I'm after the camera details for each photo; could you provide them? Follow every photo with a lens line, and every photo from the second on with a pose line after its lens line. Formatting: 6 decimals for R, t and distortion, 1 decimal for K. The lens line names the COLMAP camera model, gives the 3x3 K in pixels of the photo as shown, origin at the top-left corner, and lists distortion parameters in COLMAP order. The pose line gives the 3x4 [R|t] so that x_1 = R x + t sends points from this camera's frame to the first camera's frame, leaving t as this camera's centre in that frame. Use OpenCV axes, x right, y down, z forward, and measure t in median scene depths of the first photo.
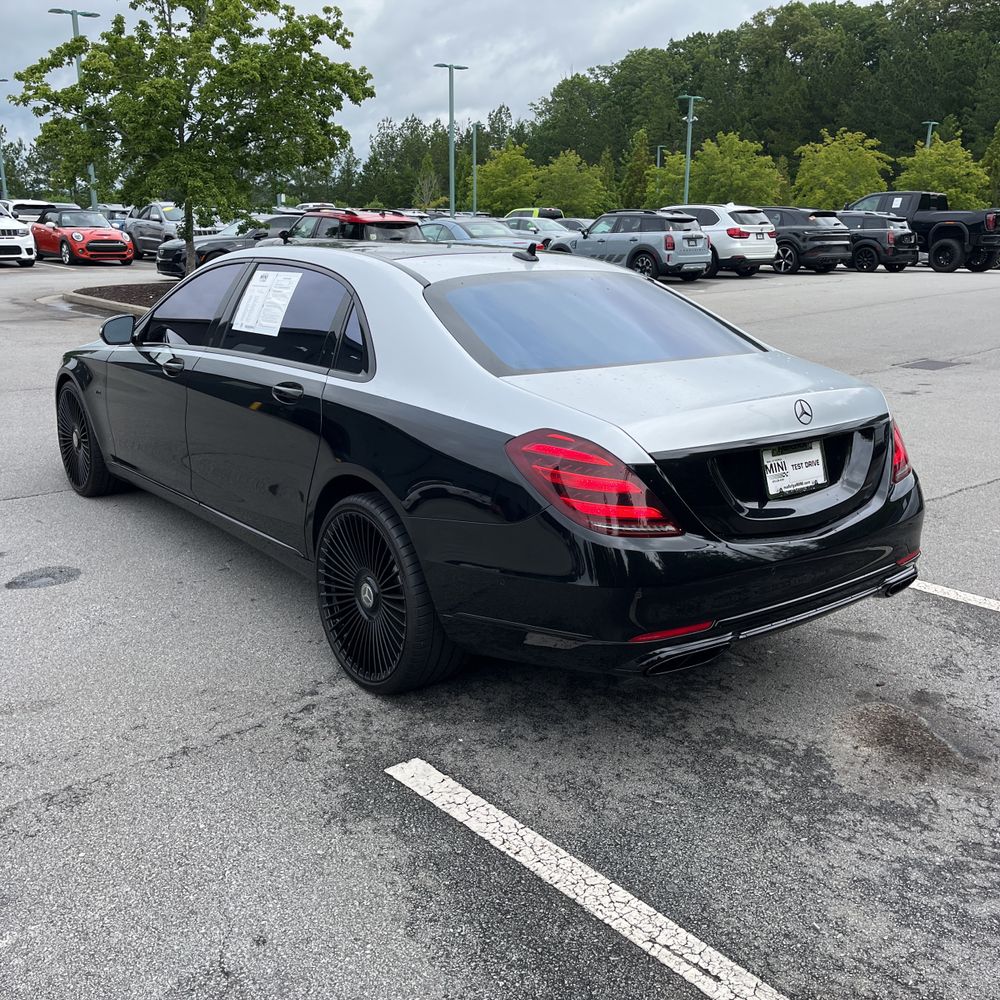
lens RADIAL K [[1001.0, 0, 498.9], [0, 1001.0, 489.6], [0, 0, 1]] dist [0.046182, -0.046171]
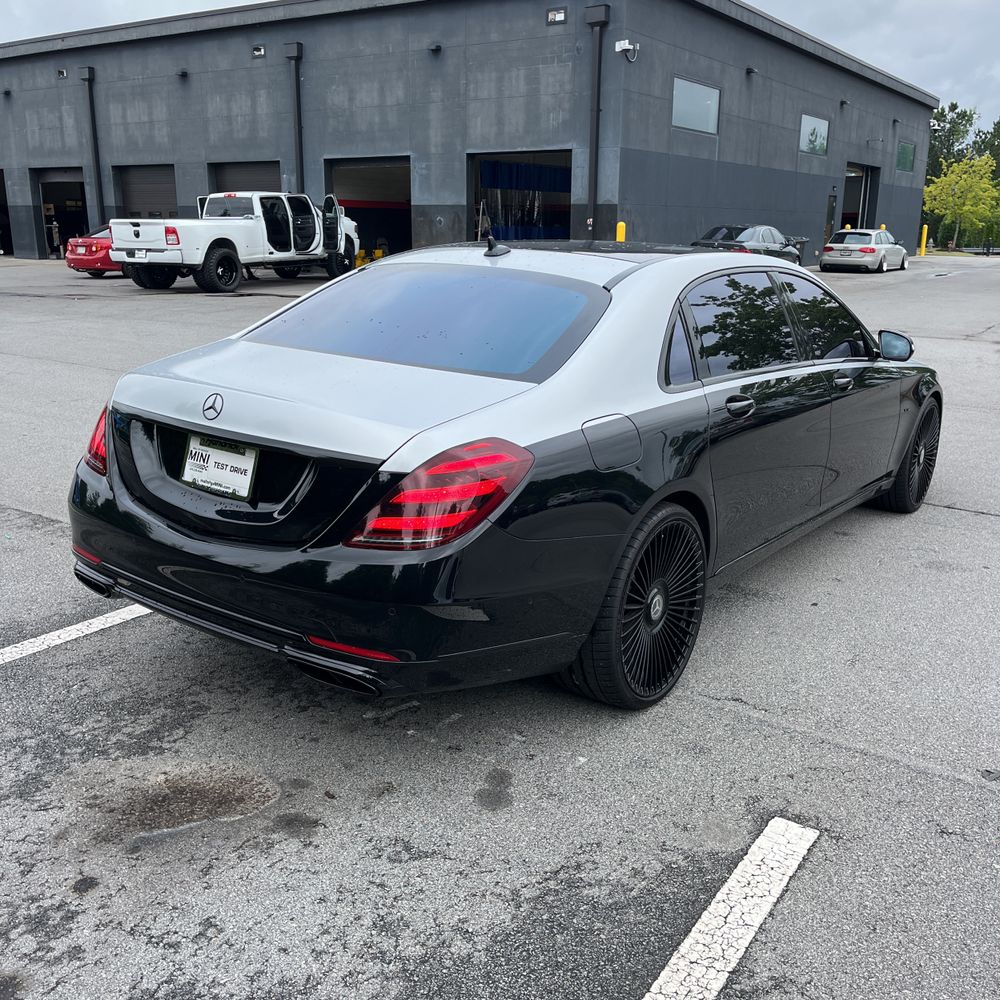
lens RADIAL K [[993.7, 0, 500.0], [0, 993.7, 500.0], [0, 0, 1]] dist [0.044816, -0.029212]
pose [[0.286526, 0.253099, -0.924037, 1.249734], [-0.269220, 0.946883, 0.175877, -0.228400], [0.919469, 0.198375, 0.339446, 0.941303]]
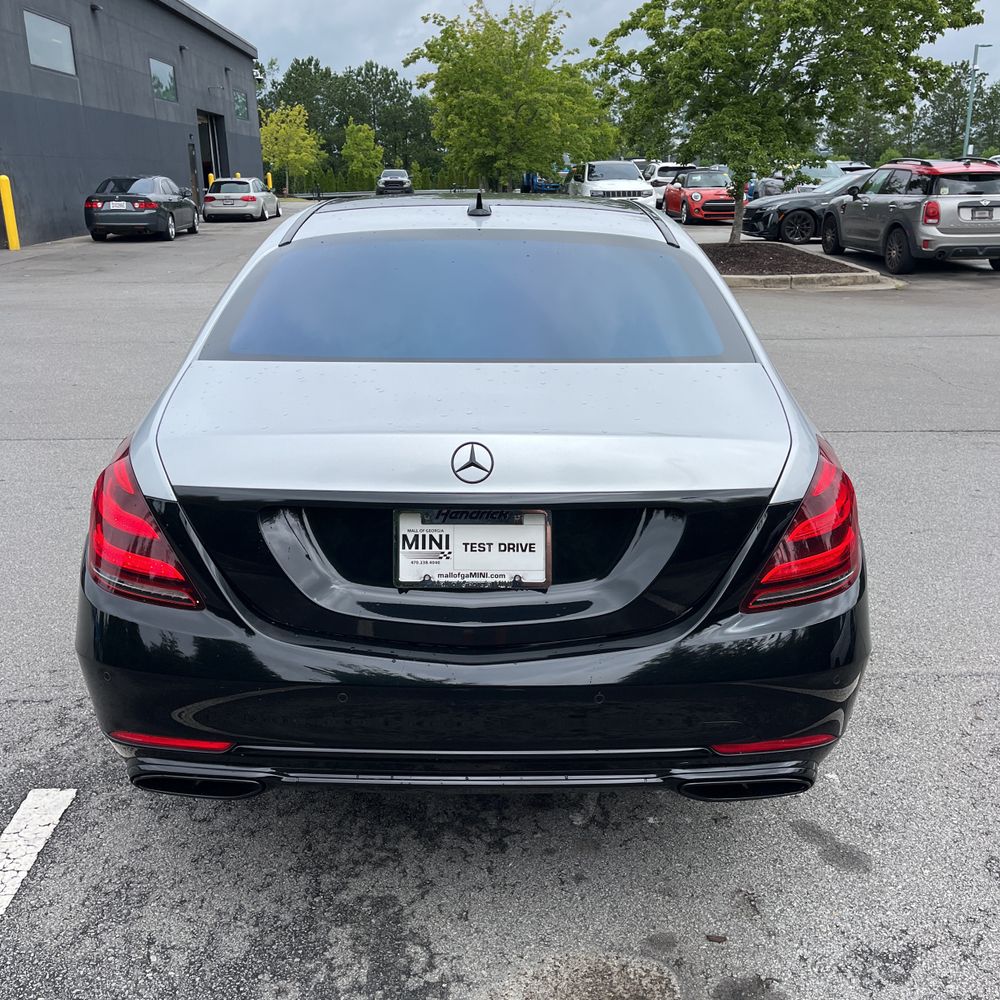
lens RADIAL K [[1001.0, 0, 498.9], [0, 1001.0, 489.6], [0, 0, 1]] dist [0.046182, -0.046171]
pose [[0.788047, 0.165898, -0.592841, 0.679206], [-0.143761, 0.985971, 0.084812, -0.114470], [0.598594, 0.018392, 0.800841, 0.513564]]
